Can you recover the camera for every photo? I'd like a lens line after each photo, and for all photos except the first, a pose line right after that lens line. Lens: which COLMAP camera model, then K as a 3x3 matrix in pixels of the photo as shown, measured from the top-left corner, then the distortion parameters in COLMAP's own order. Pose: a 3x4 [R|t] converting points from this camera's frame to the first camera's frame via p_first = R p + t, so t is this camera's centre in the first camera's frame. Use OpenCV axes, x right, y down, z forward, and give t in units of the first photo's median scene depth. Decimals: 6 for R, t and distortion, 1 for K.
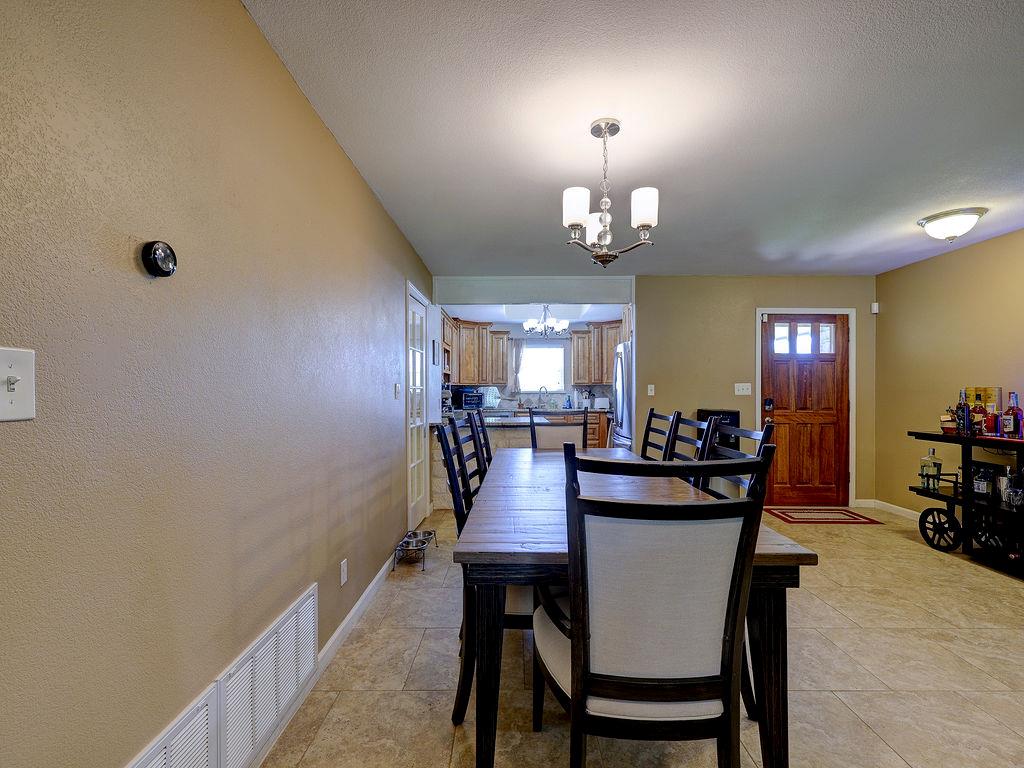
lens RADIAL K [[460.5, 0, 510.2], [0, 460.5, 390.3], [0, 0, 1]] dist [-0.001442, 0.000571]
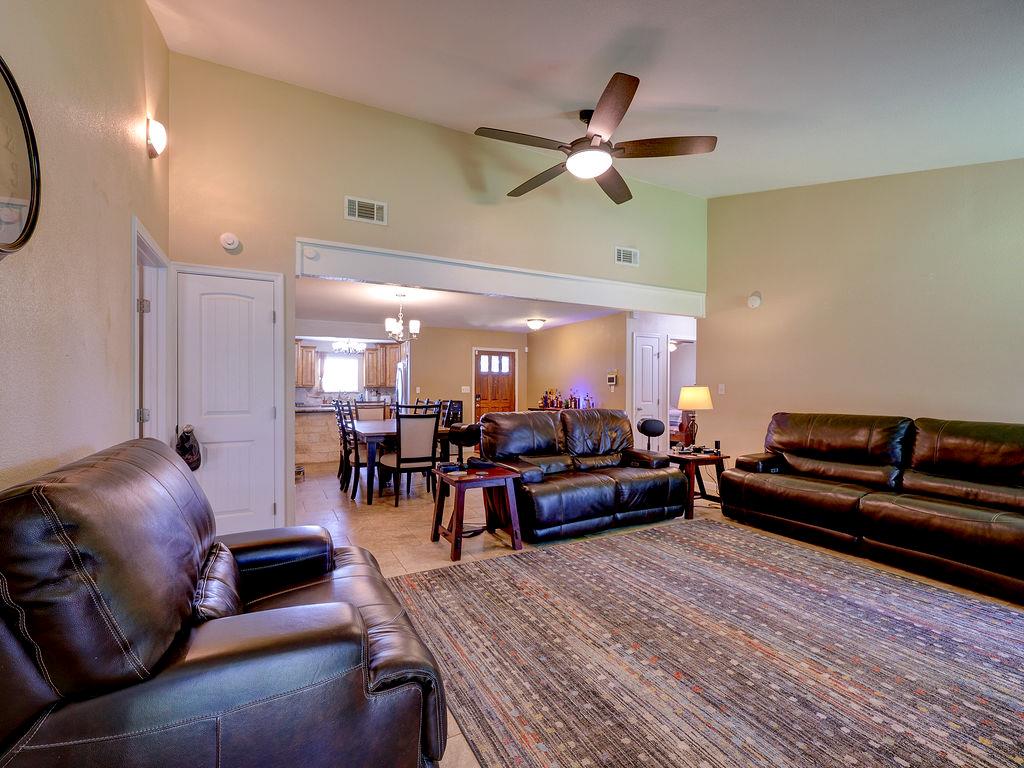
lens RADIAL K [[460.5, 0, 510.2], [0, 460.5, 390.3], [0, 0, 1]] dist [-0.001442, 0.000571]
pose [[0.883005, 0.000993, 0.469362, -0.154981], [-0.000370, 0.999999, -0.001421, 0.002150], [-0.469363, 0.001081, 0.883005, -0.530574]]
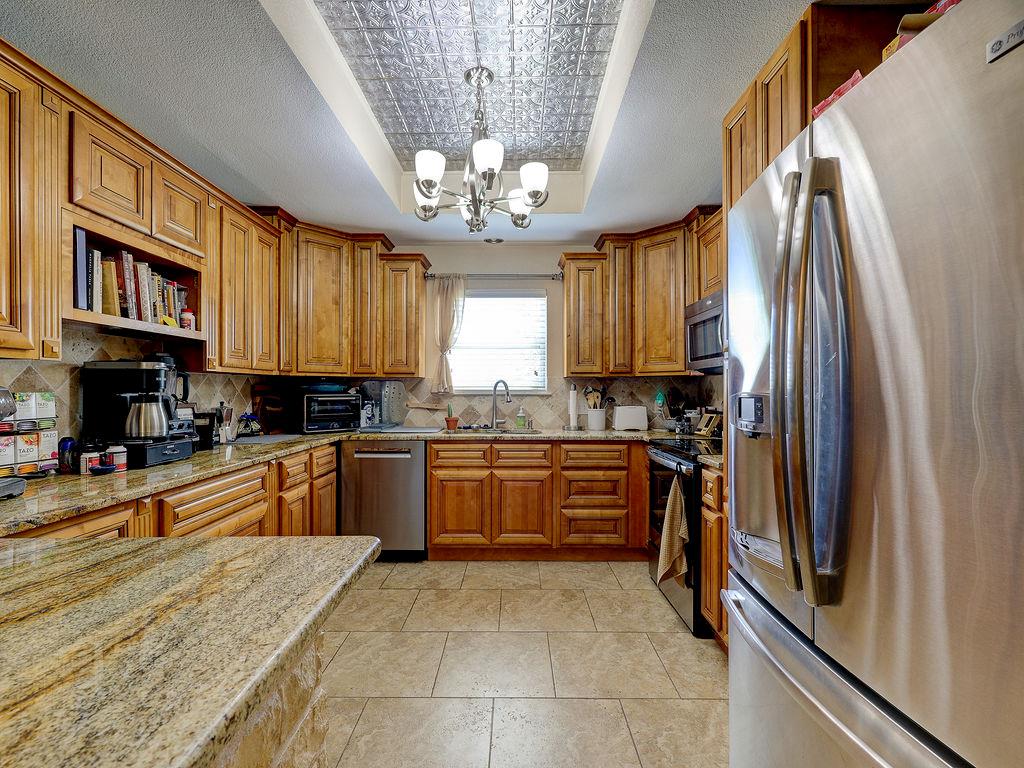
lens RADIAL K [[460.5, 0, 510.2], [0, 460.5, 390.3], [0, 0, 1]] dist [-0.001442, 0.000571]
pose [[0.999982, 0.002570, 0.005396, 0.092769], [-0.002547, 0.999988, -0.004200, 0.004199], [-0.005407, 0.004187, 0.999977, 0.647502]]
